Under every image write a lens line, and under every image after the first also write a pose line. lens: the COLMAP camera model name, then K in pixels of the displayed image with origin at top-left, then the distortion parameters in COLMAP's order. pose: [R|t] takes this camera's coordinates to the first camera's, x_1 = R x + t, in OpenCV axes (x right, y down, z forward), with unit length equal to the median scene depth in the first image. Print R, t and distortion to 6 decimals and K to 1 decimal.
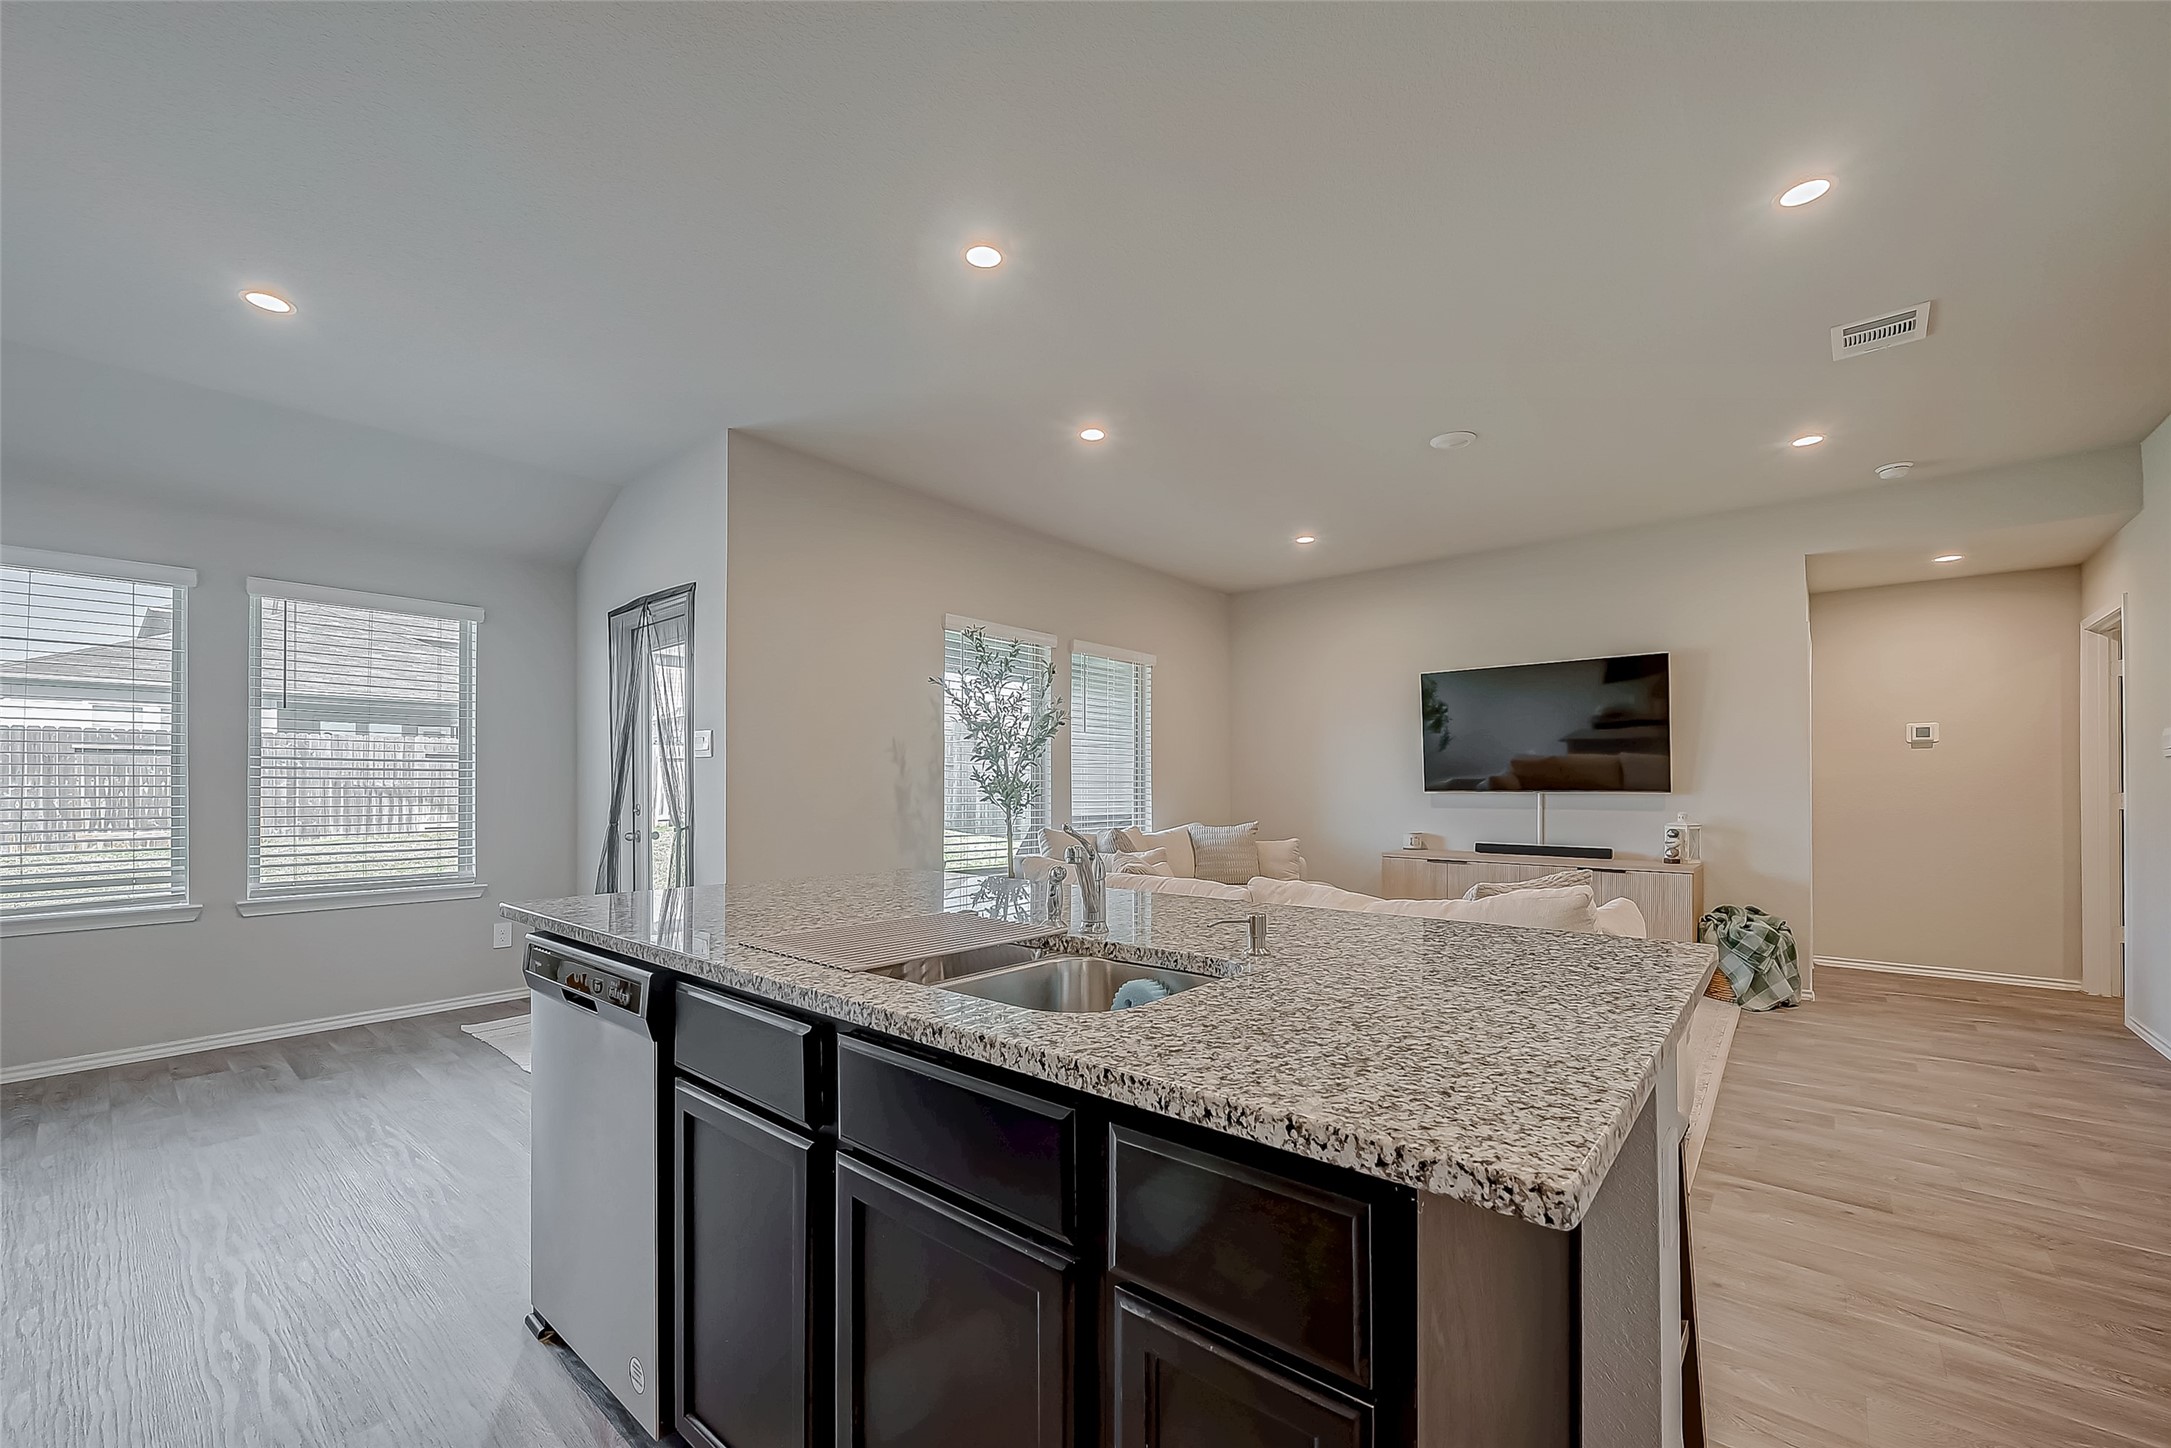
lens RADIAL K [[864.9, 0, 1073.1], [0, 864.9, 775.0], [0, 0, 1]] dist [-0.000150, 0.000014]
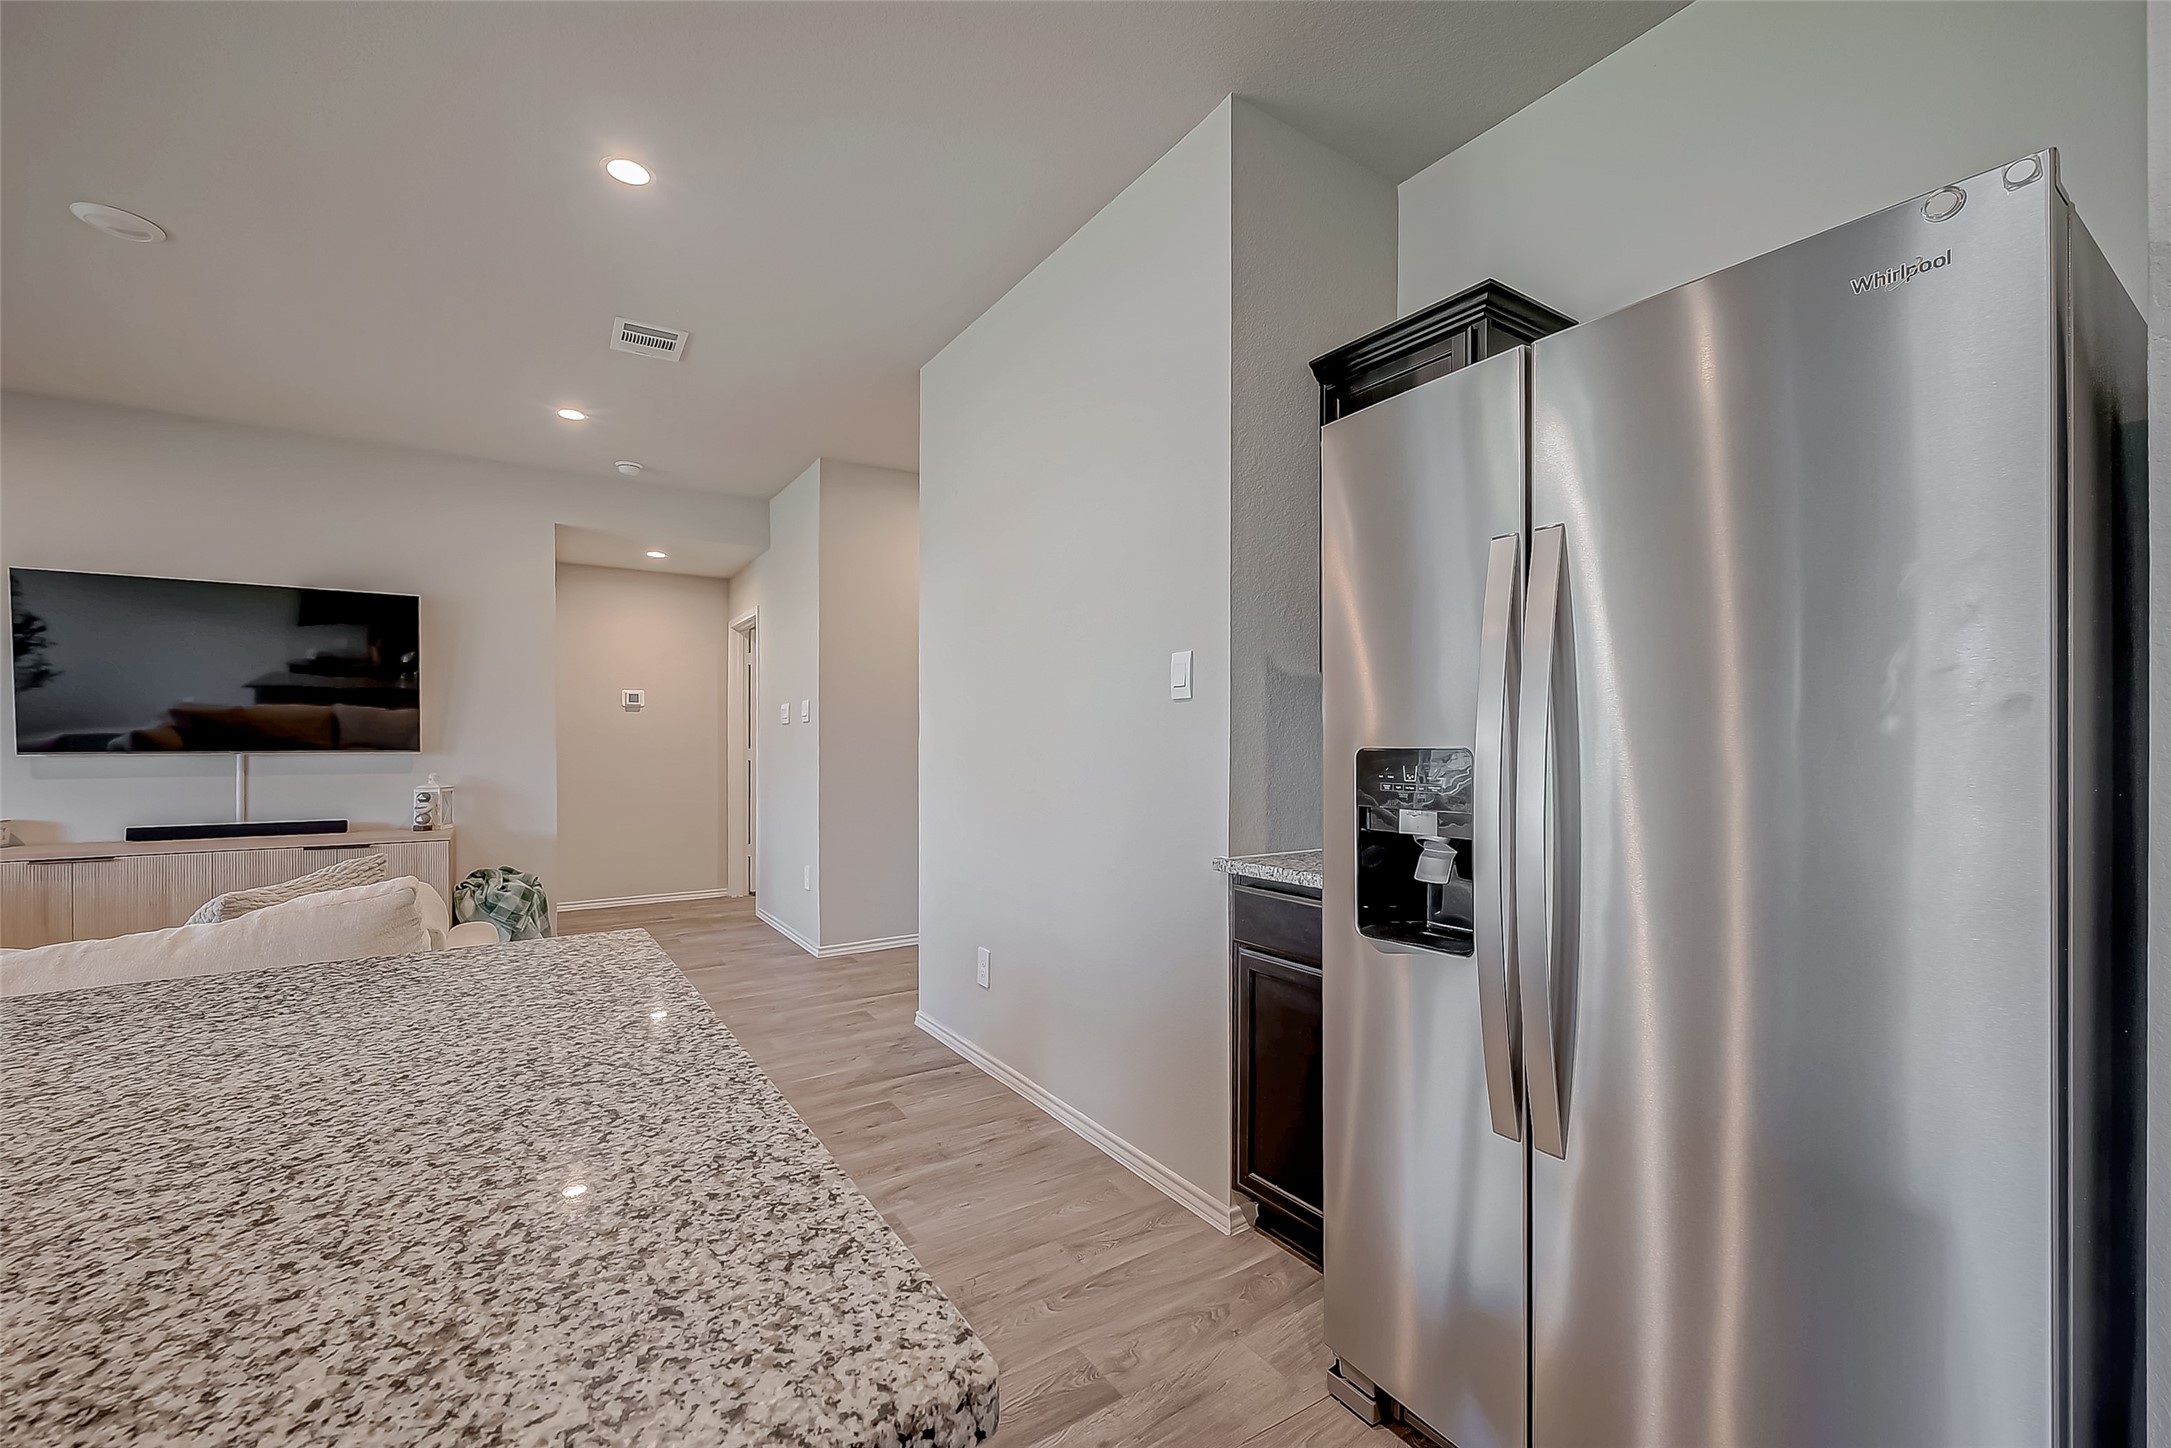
lens RADIAL K [[878.6, 0, 1074.5], [0, 878.6, 742.5], [0, 0, 1]] dist [-0.000491, 0.000214]
pose [[0.264062, -0.002867, 0.964501, -0.012776], [-0.012097, 0.999907, 0.006284, -0.004223], [-0.964430, -0.013327, 0.264003, 0.114220]]
